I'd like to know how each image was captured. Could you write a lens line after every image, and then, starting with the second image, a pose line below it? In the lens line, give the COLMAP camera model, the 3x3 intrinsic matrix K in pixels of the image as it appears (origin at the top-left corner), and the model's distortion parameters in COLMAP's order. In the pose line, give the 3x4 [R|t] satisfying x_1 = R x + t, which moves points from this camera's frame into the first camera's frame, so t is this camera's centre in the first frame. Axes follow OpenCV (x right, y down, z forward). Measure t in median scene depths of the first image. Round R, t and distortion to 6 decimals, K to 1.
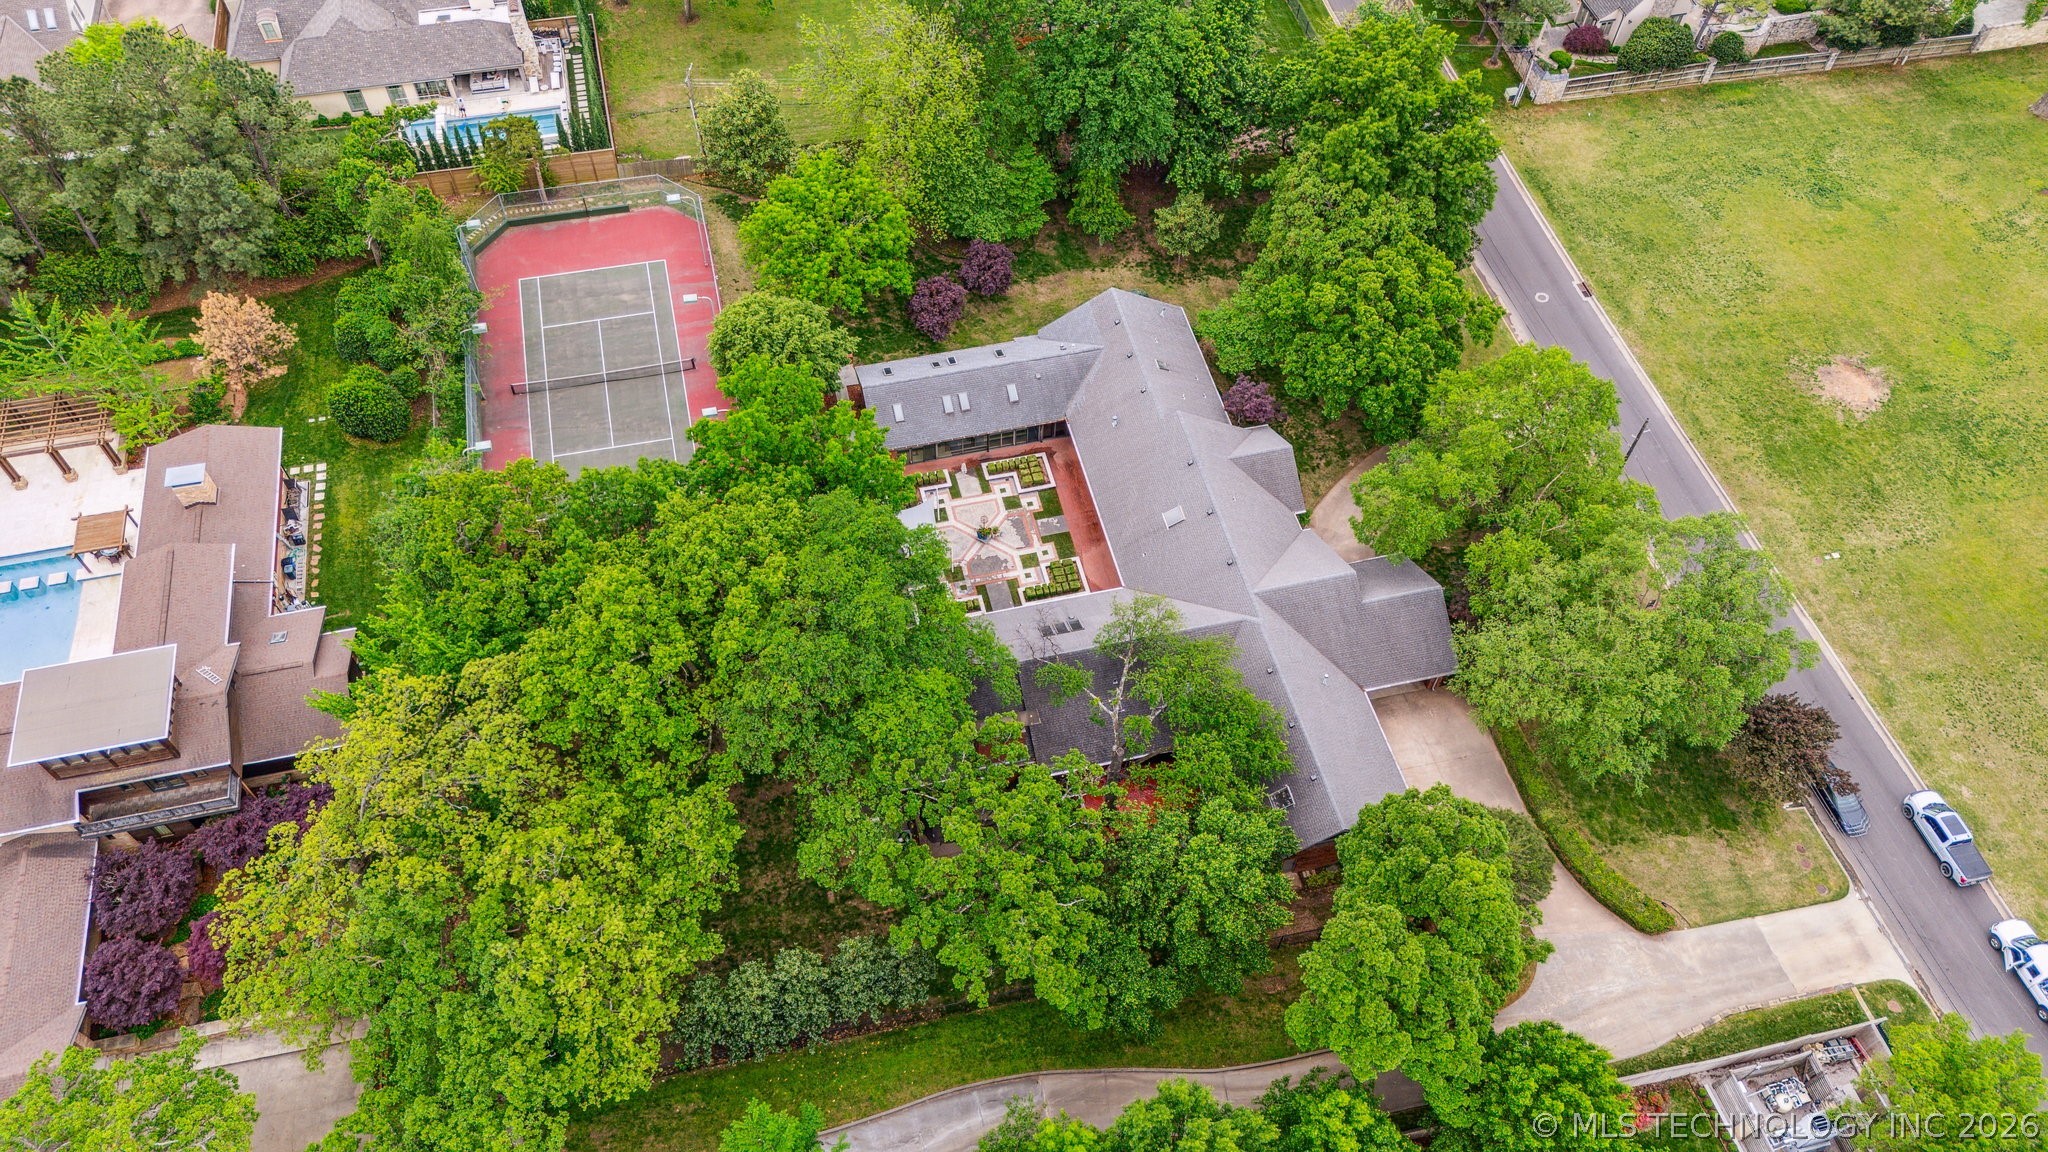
lens RADIAL K [[1501.1, 0, 1021.3], [0, 1501.1, 586.1], [0, 0, 1]] dist [0.077758, -0.082614]
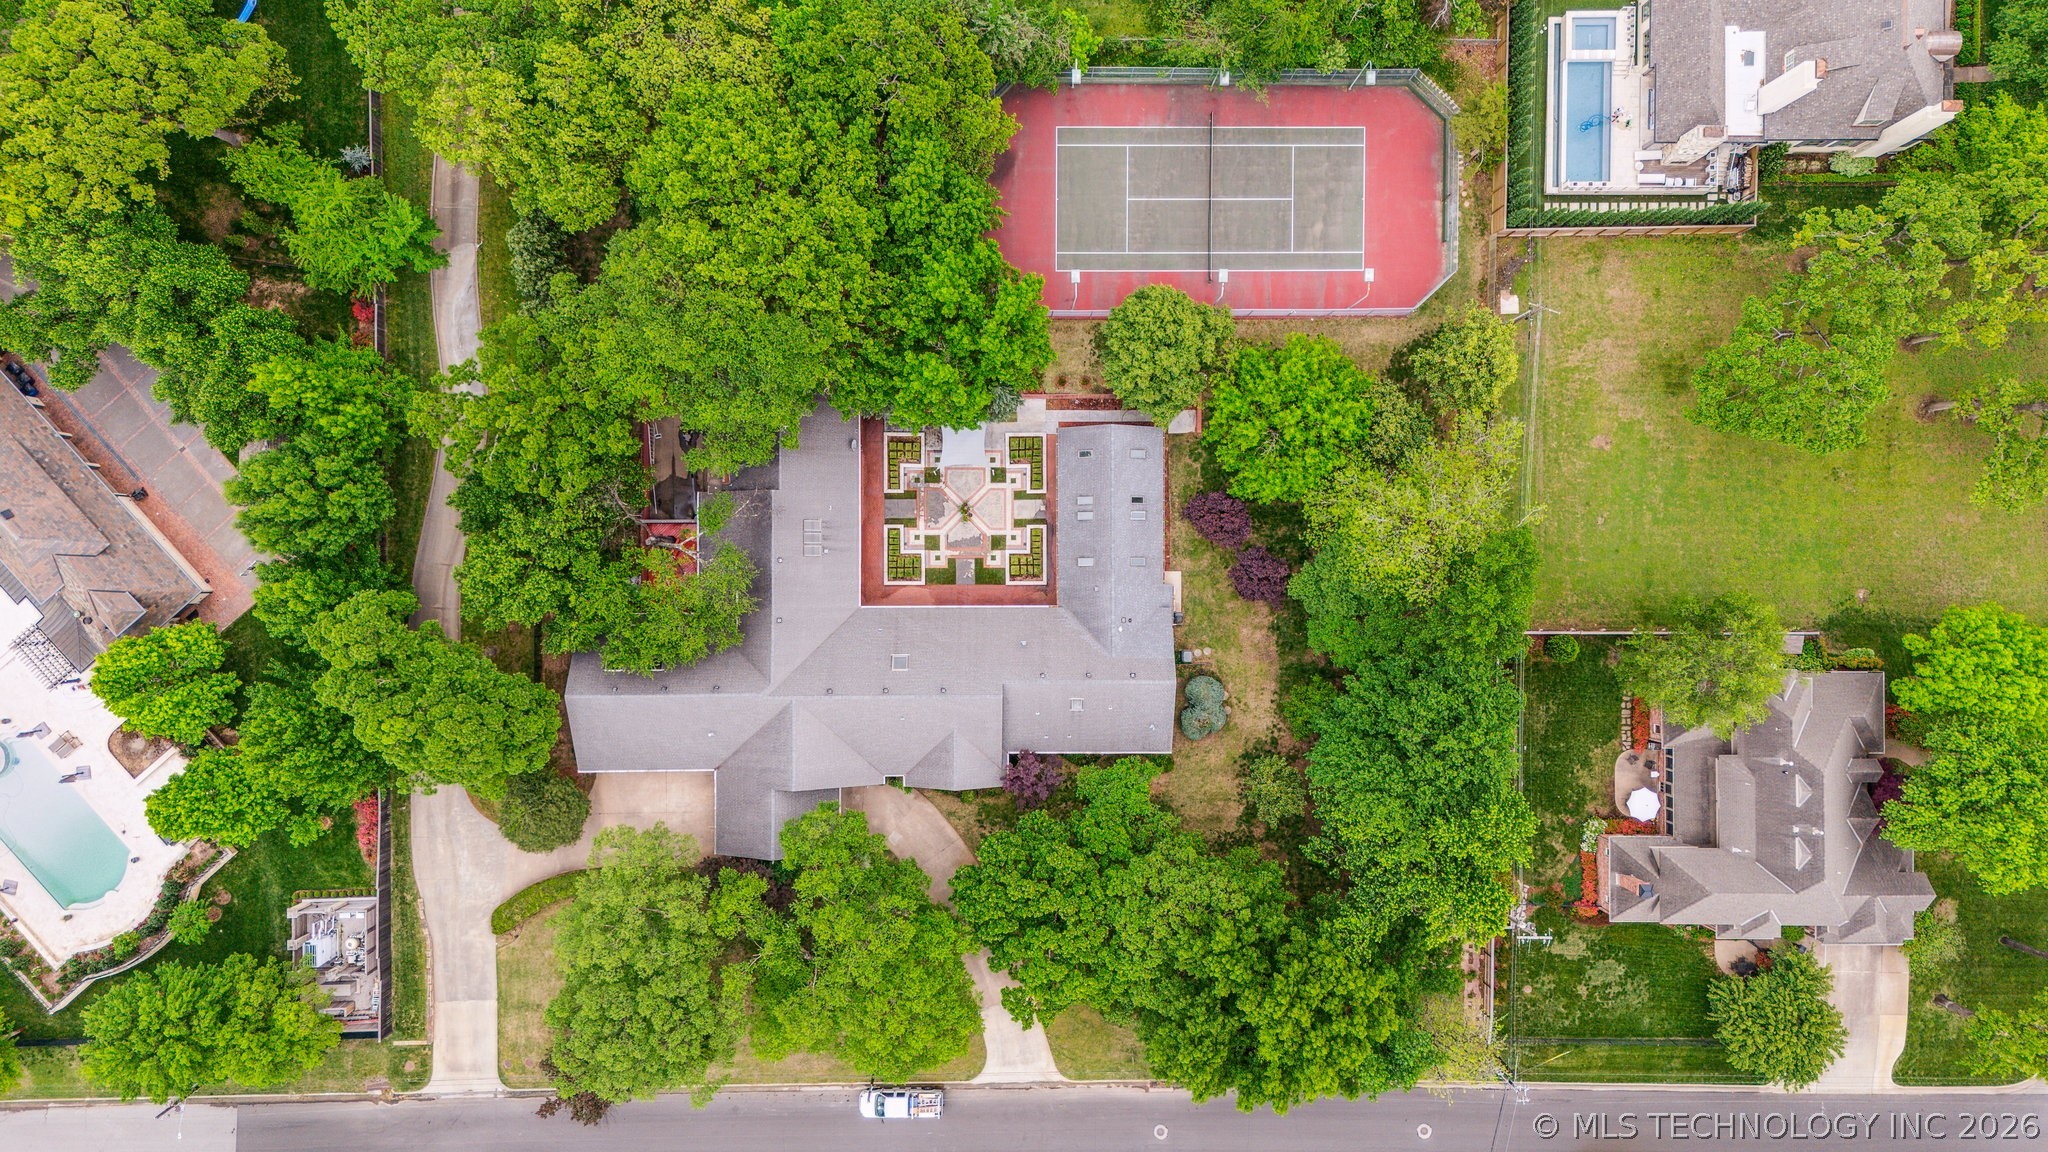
lens RADIAL K [[1501.1, 0, 1021.3], [0, 1501.1, 586.1], [0, 0, 1]] dist [0.077758, -0.082614]
pose [[-0.232217, 0.972618, -0.009495, 0.031950], [-0.806841, -0.187167, 0.560335, -0.701648], [0.543215, 0.137780, 0.828212, 0.090308]]
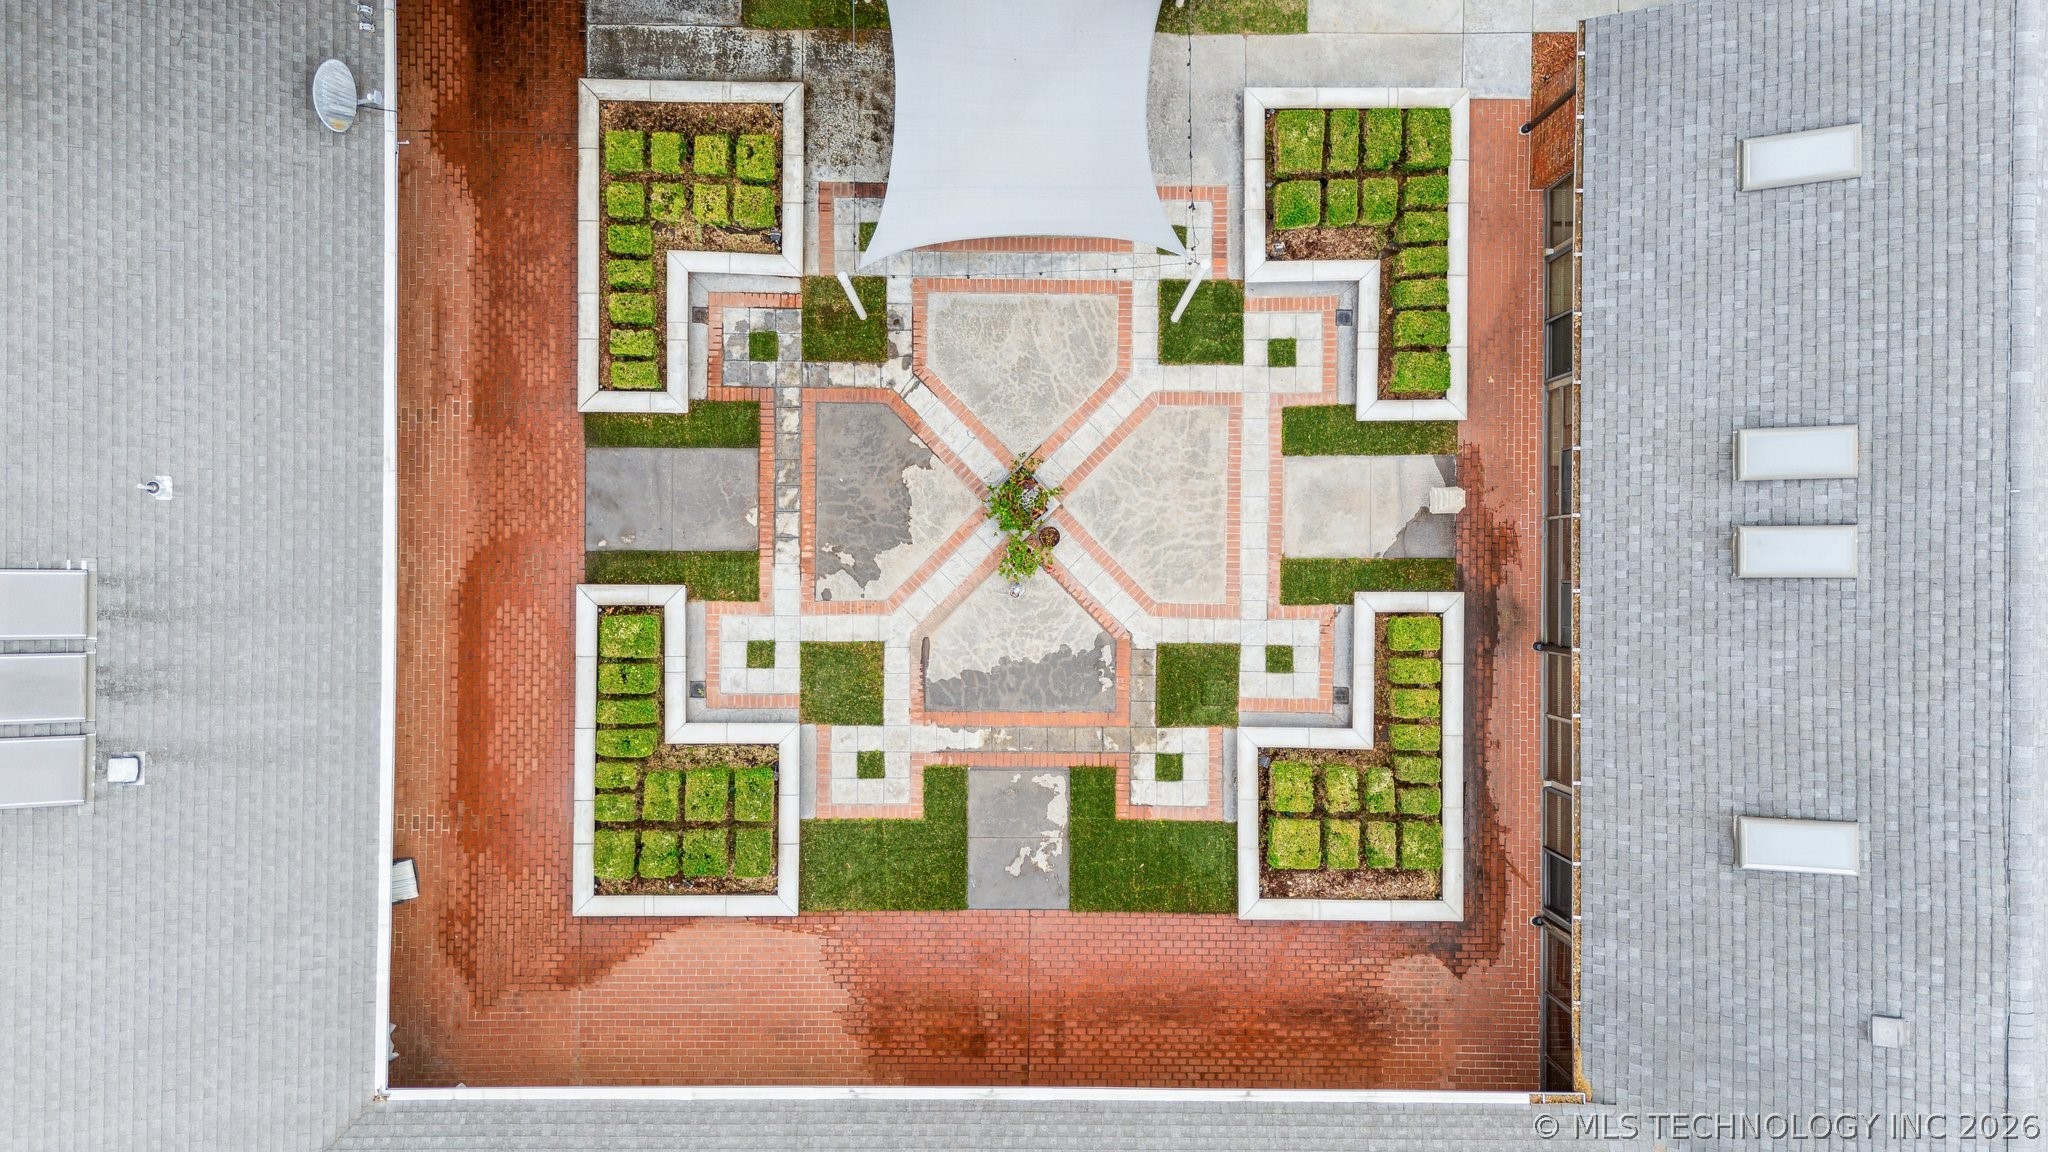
lens RADIAL K [[1501.1, 0, 1021.3], [0, 1501.1, 586.1], [0, 0, 1]] dist [0.077758, -0.082614]
pose [[-0.240356, 0.970621, -0.011086, -0.011345], [-0.802400, -0.192246, 0.564974, -0.151005], [0.546244, 0.144691, 0.825034, 0.815066]]
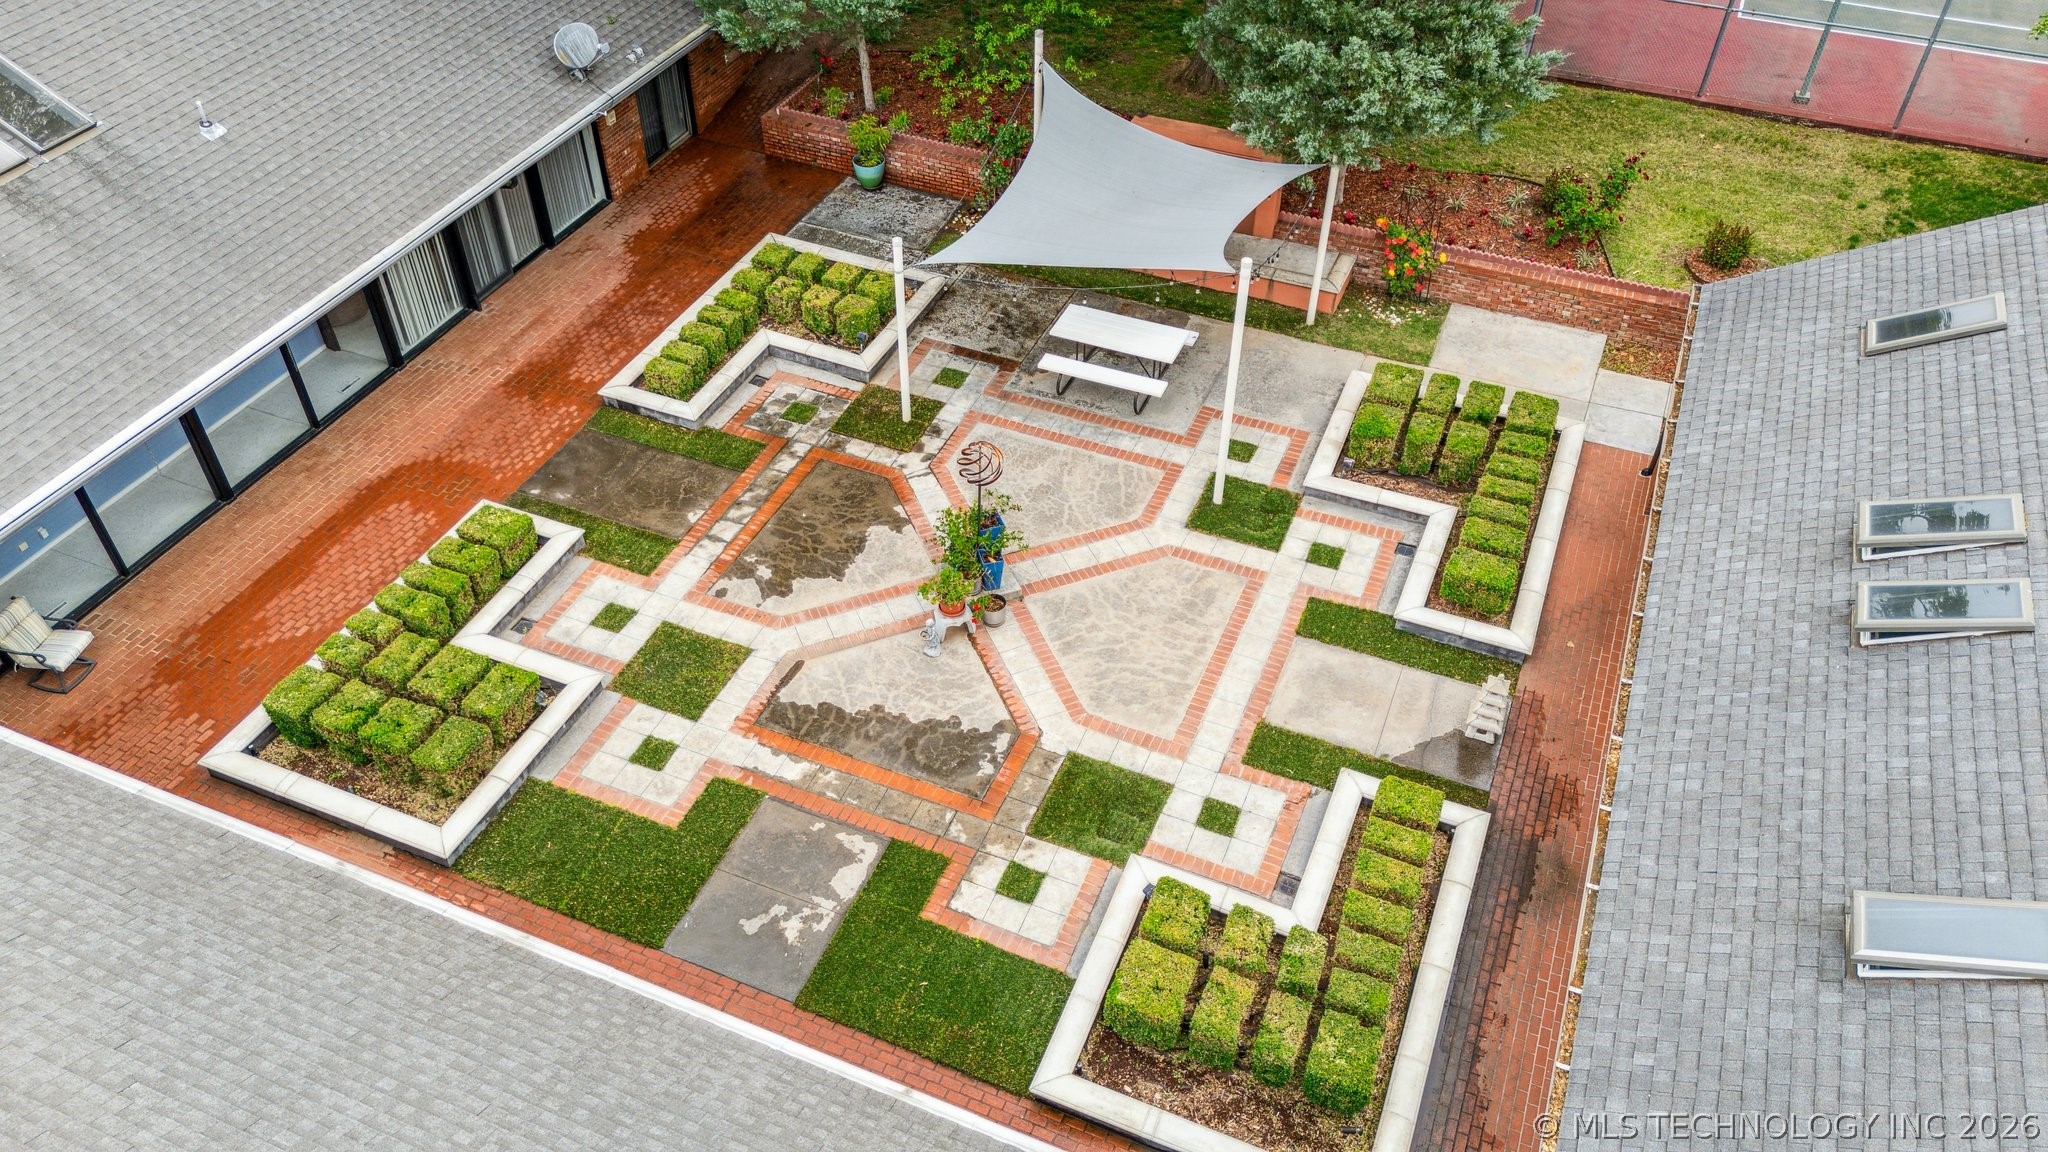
lens RADIAL K [[1501.1, 0, 1021.3], [0, 1501.1, 586.1], [0, 0, 1]] dist [0.077758, -0.082614]
pose [[-0.595031, 0.537312, -0.597690, 0.076876], [-0.665961, 0.086691, 0.740932, -0.164586], [0.449926, 0.838916, 0.306245, 0.933137]]
